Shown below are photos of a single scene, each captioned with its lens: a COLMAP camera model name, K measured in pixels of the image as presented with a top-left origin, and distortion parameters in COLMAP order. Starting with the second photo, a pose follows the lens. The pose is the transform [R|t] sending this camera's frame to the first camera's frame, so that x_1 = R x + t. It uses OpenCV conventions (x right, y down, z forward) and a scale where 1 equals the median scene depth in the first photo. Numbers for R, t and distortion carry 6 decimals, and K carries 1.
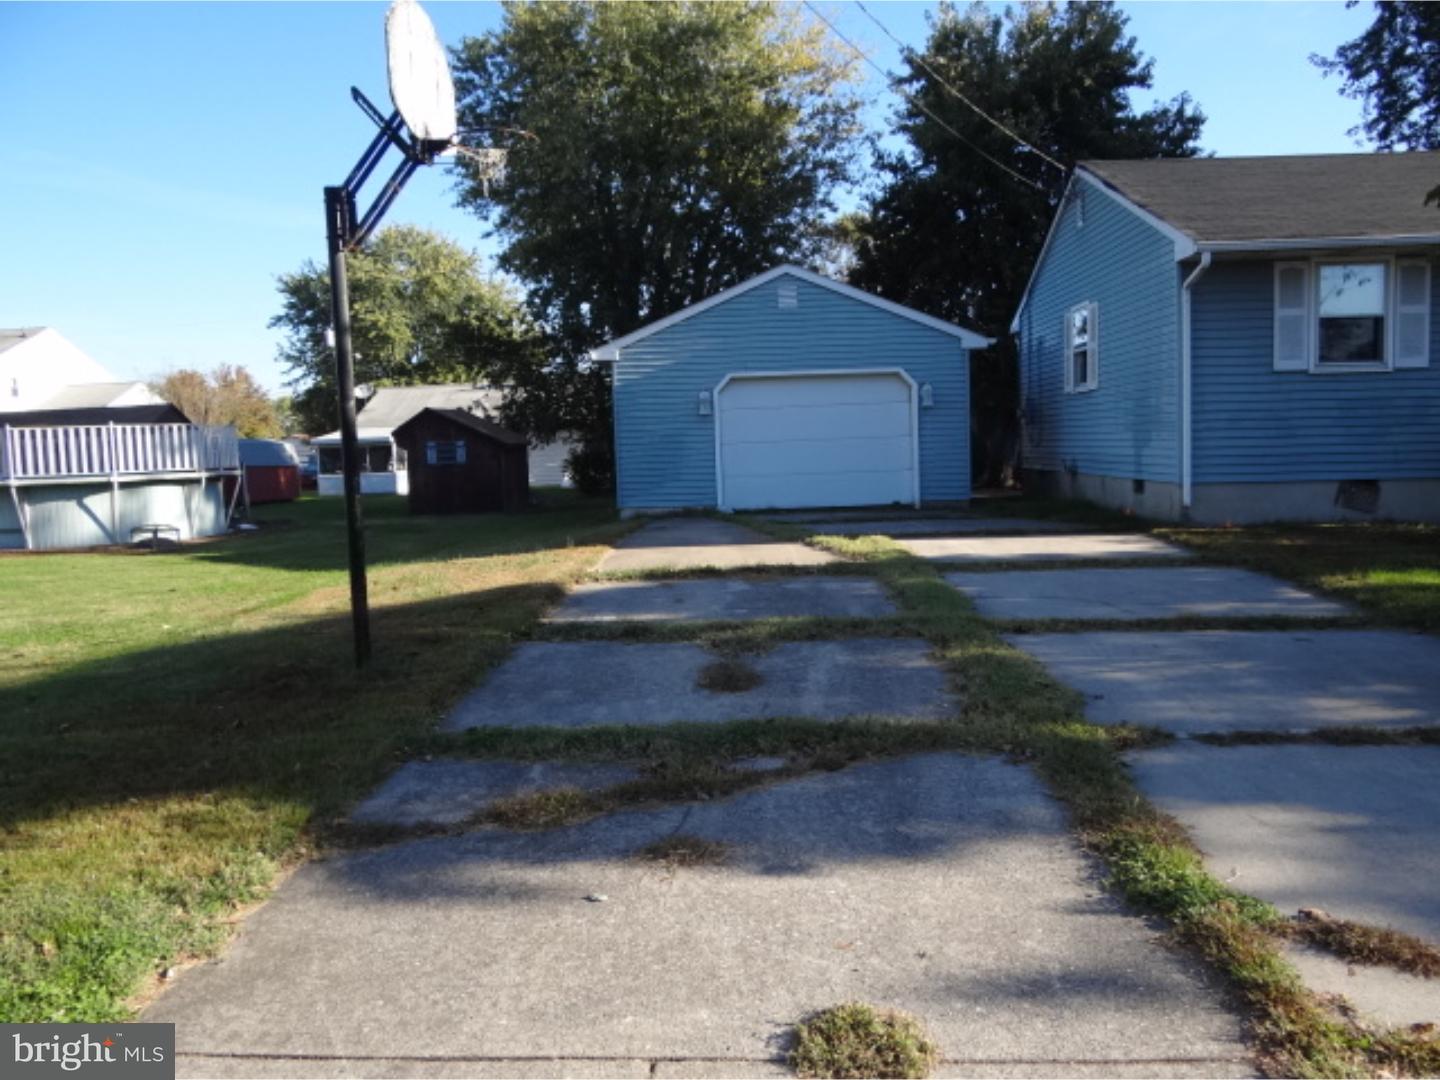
lens RADIAL K [[1132.7, 0, 720.0], [0, 1132.7, 540.0], [0, 0, 1]] dist [0.004056, 0.006144]
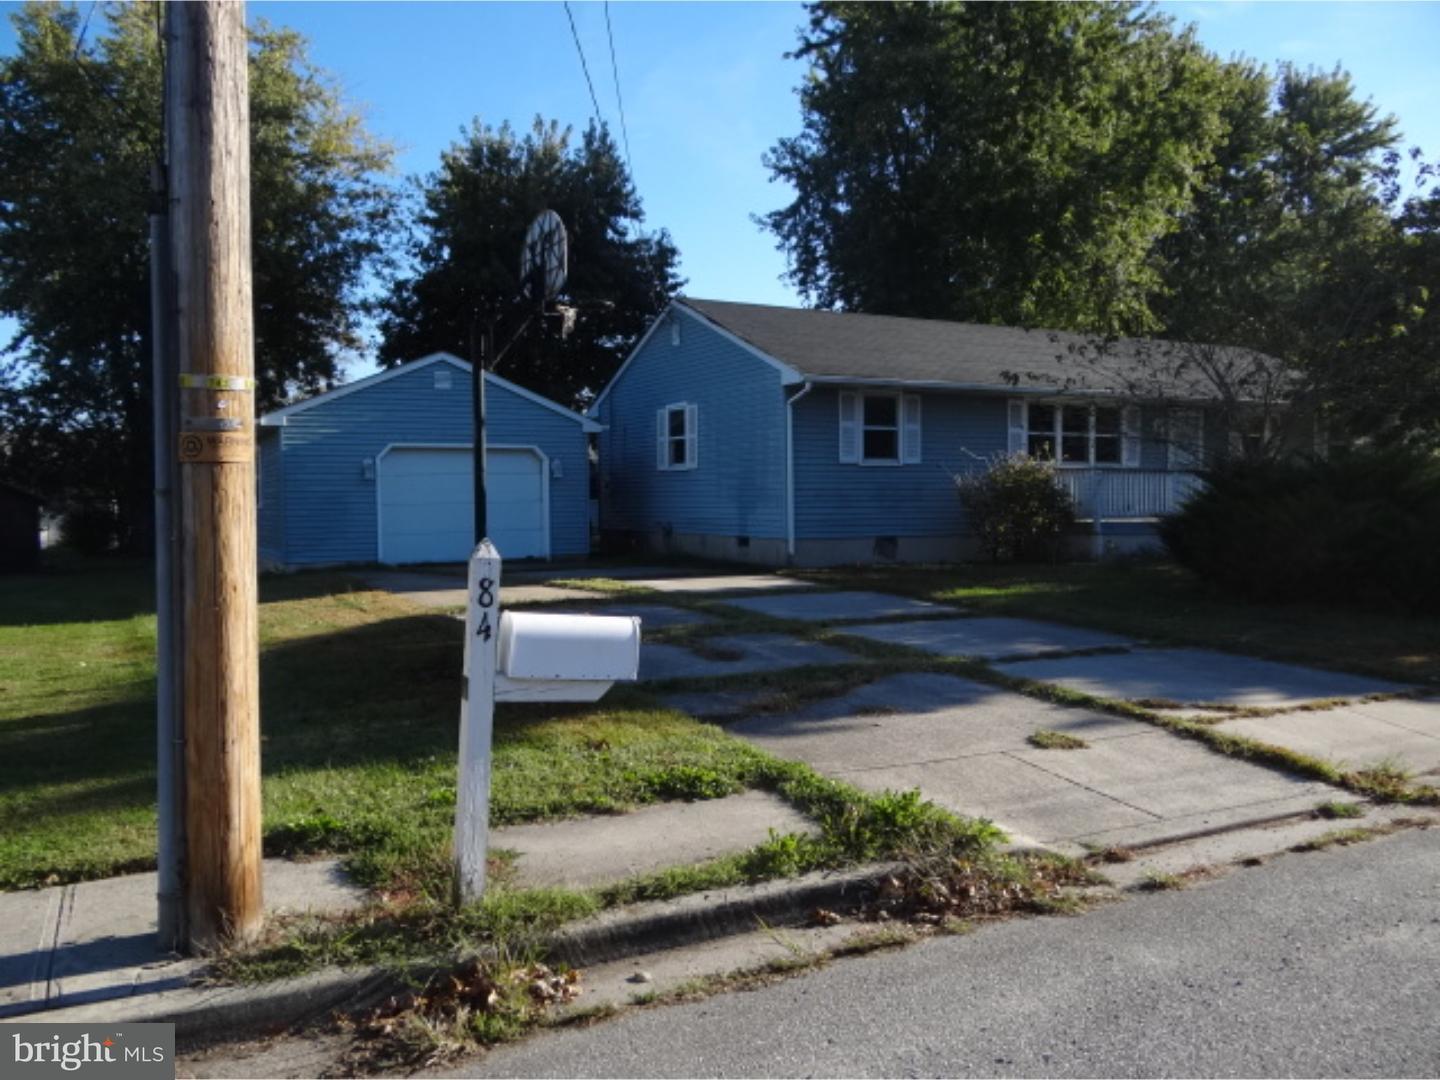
lens RADIAL K [[1127.5, 0, 720.0], [0, 1127.5, 540.0], [0, 0, 1]] dist [-0.001013, -0.000007]
pose [[0.865543, 0.002461, 0.500829, -0.267978], [0.025963, 0.998423, -0.049776, 0.013914], [-0.500161, 0.056086, 0.864114, -0.128893]]
